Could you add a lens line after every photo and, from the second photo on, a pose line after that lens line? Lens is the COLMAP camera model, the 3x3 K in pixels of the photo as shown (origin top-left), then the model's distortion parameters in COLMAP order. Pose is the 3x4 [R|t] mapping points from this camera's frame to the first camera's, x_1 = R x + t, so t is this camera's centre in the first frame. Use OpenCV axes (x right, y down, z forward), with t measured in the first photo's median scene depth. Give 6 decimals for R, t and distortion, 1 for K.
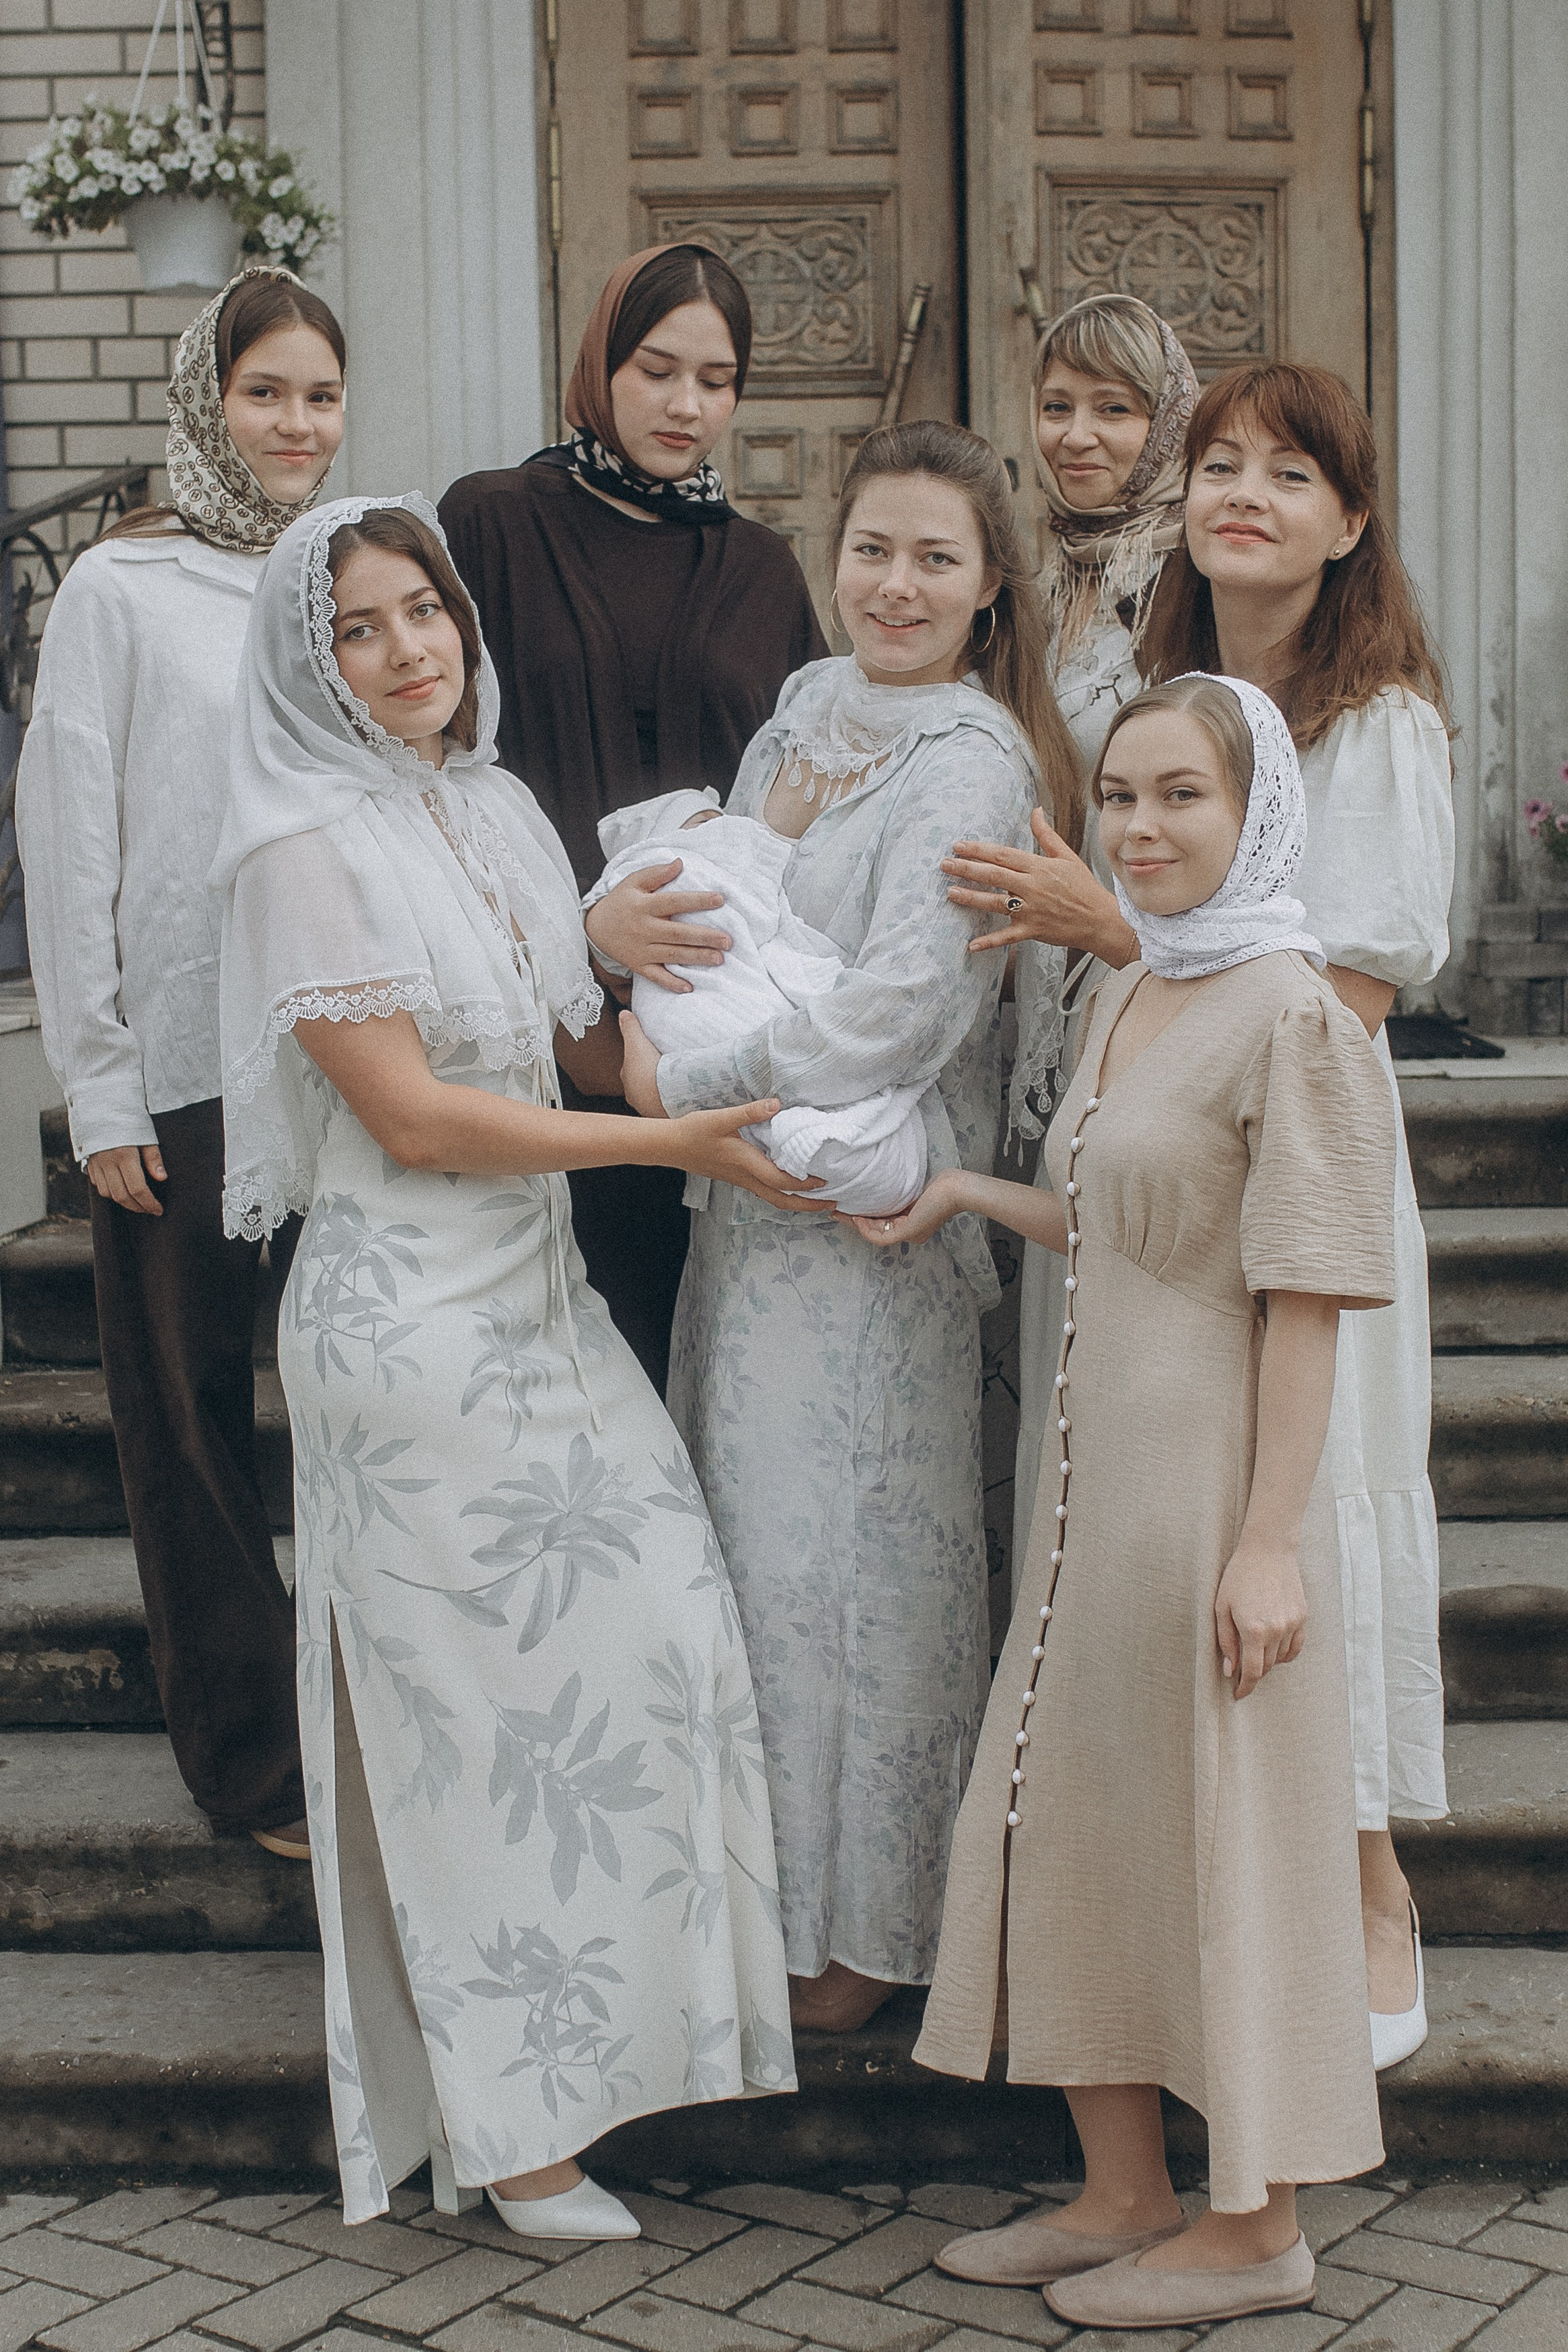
lens RADIAL K [[3876.9, 0, 780.5], [0, 3876.9, 1108.3], [0, 0, 1]] dist [0.041545, -0.066280]
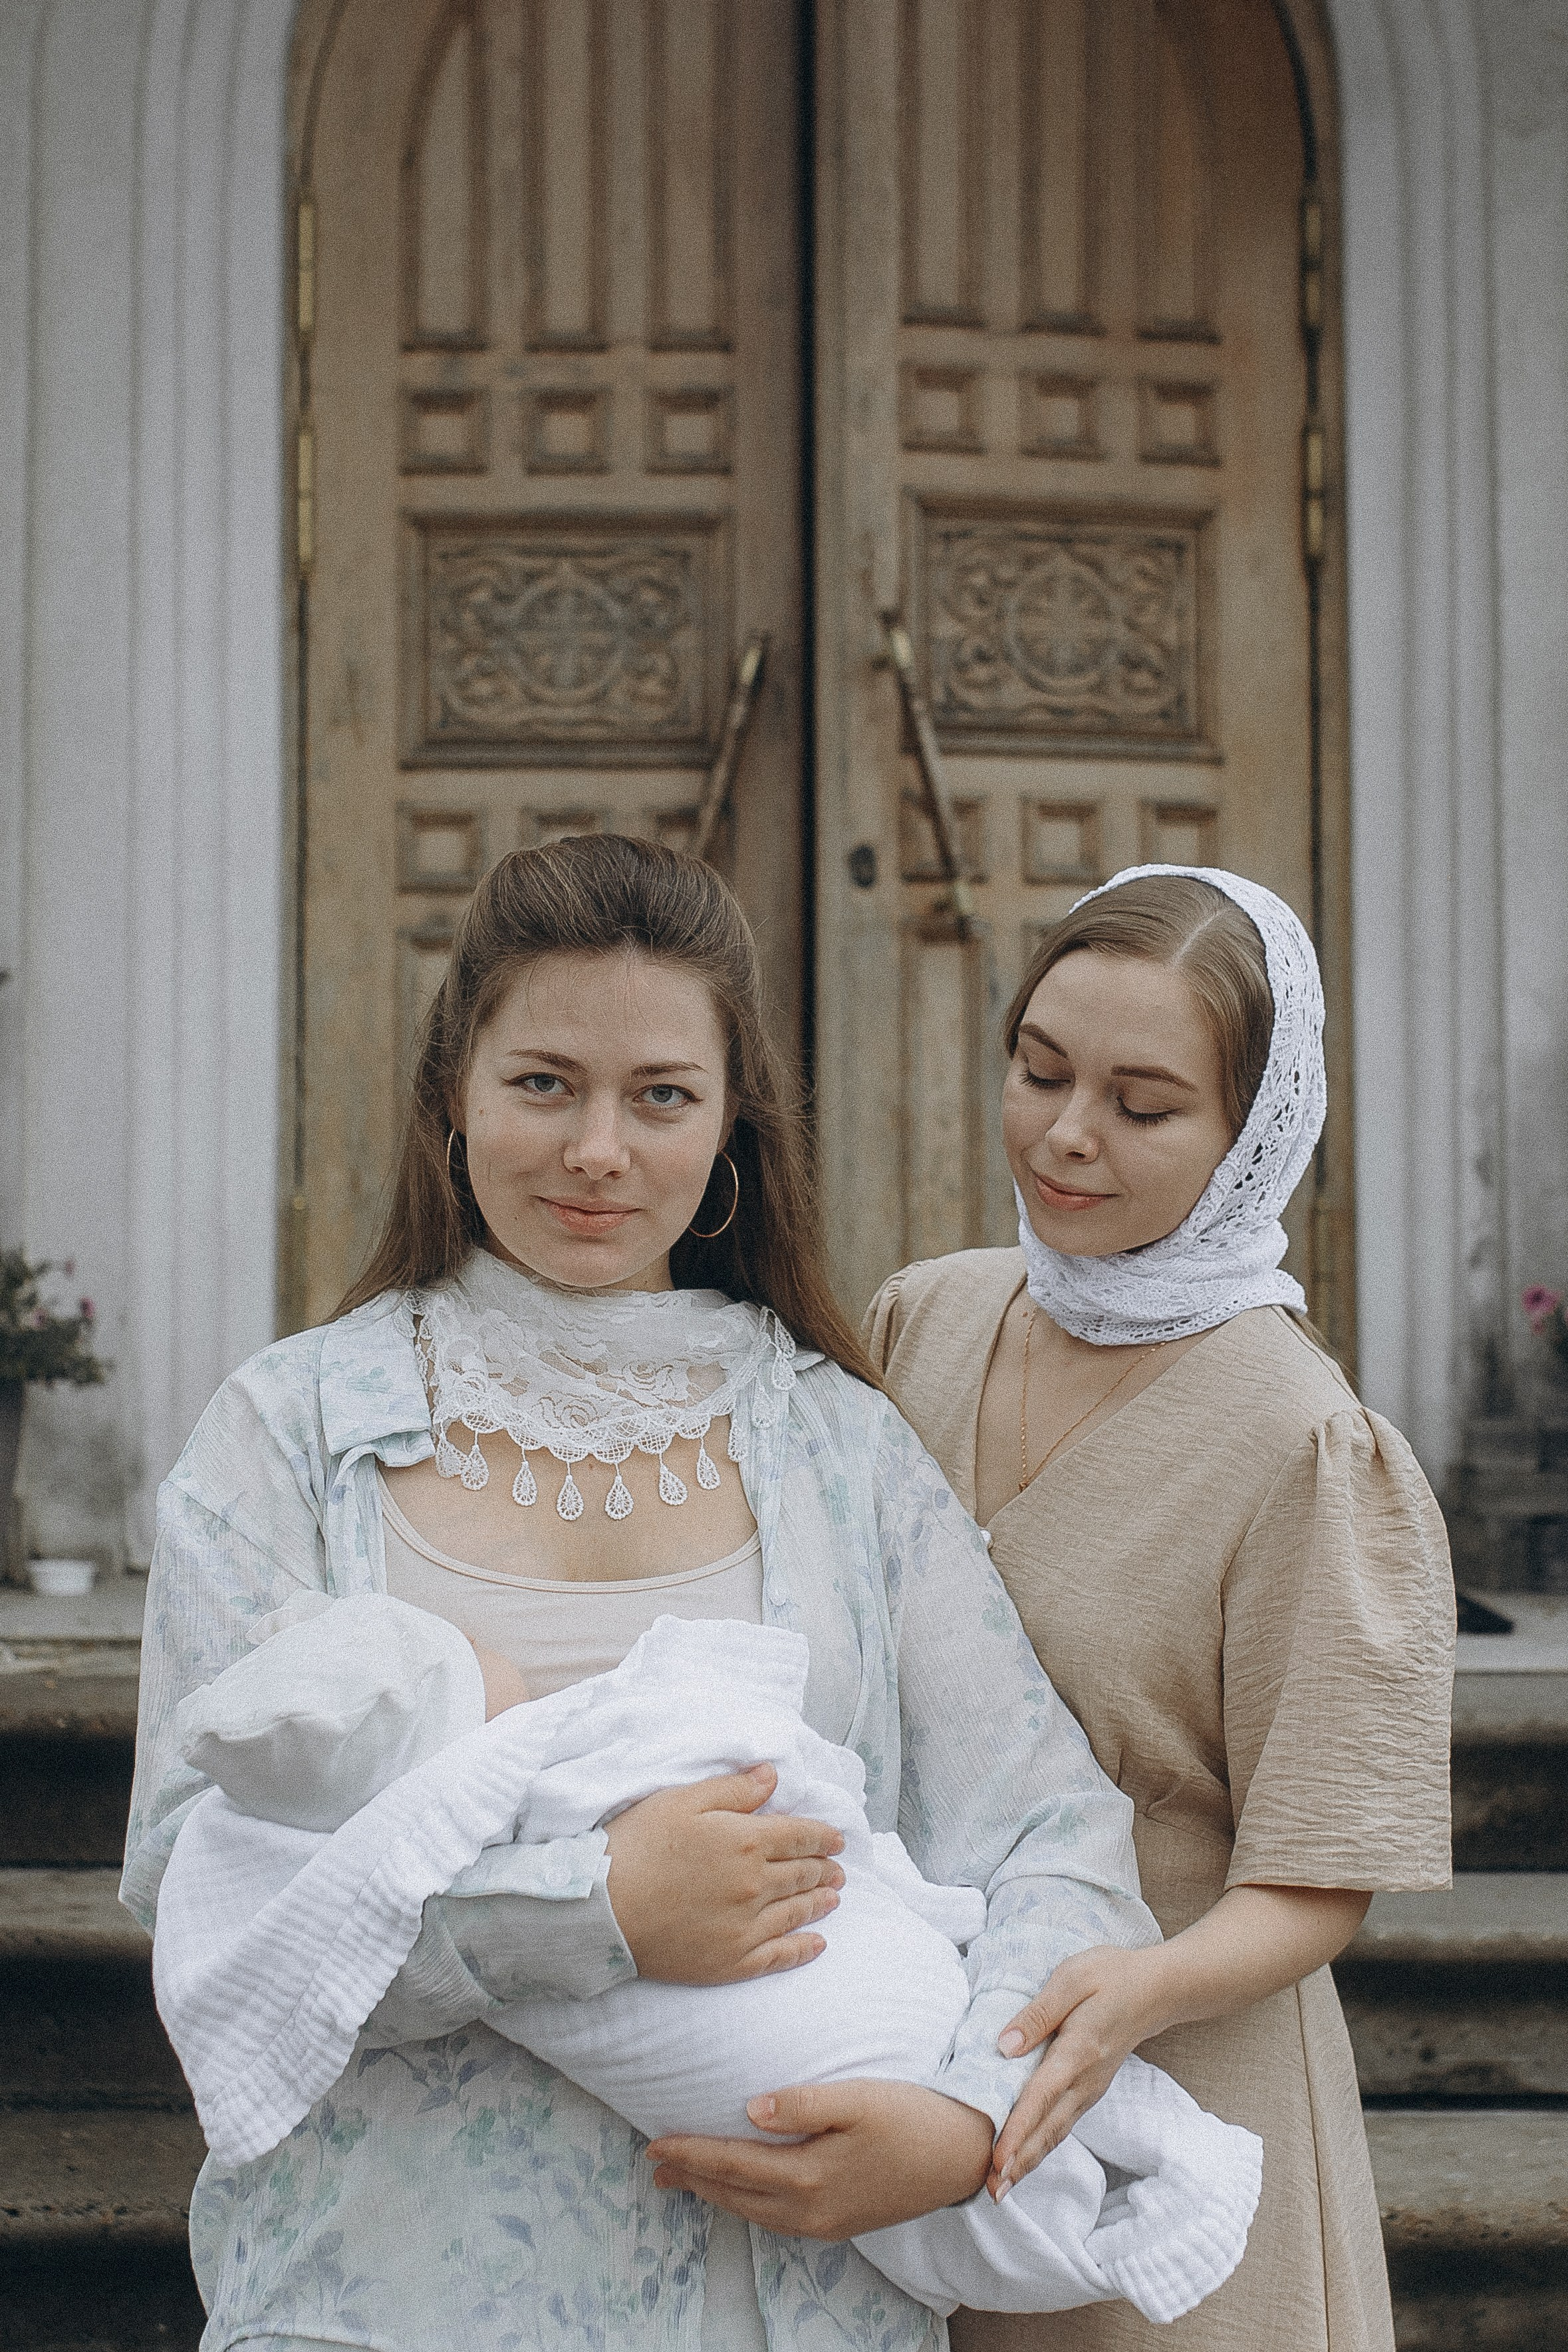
lens RADIAL K [[3877.2, 0, 780.5], [0, 3877.2, 1108.3], [0, 0, 1]] dist [0.041545, -0.066280]
pose [[0.999439, 0.015659, 0.029589, 0.018713], [-0.012072, 0.992971, -0.117738, -0.020426], [-0.031225, 0.117315, 0.992604, 0.218330]]
